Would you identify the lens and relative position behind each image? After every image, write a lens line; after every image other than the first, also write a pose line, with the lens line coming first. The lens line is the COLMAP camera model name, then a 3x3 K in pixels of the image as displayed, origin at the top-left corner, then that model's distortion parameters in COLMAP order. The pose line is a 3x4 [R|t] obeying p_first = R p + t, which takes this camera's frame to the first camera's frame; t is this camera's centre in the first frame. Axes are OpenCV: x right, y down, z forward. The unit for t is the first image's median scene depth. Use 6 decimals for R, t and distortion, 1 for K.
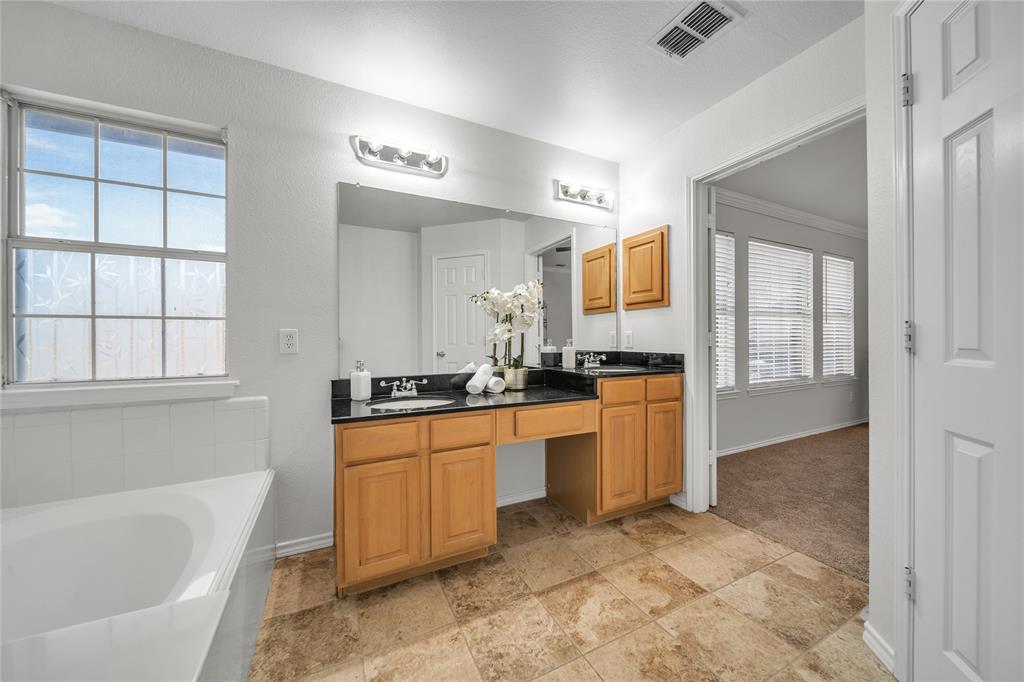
lens RADIAL K [[364.6, 0, 511.4], [0, 364.6, 339.6], [0, 0, 1]] dist [-0.002584, -0.000782]
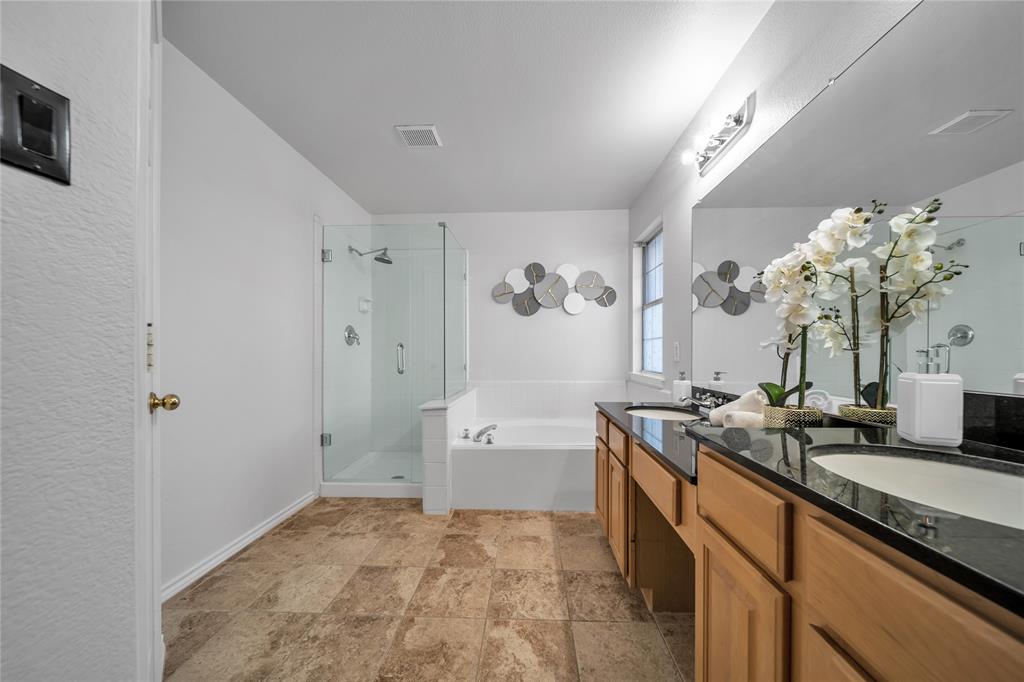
lens RADIAL K [[364.6, 0, 514.5], [0, 364.6, 349.9], [0, 0, 1]] dist [-0.002584, -0.000782]
pose [[-0.487676, -0.000215, -0.873025, 1.035875], [-0.000758, 1.000000, 0.000177, -0.005423], [0.873024, 0.000748, -0.487676, 1.447818]]
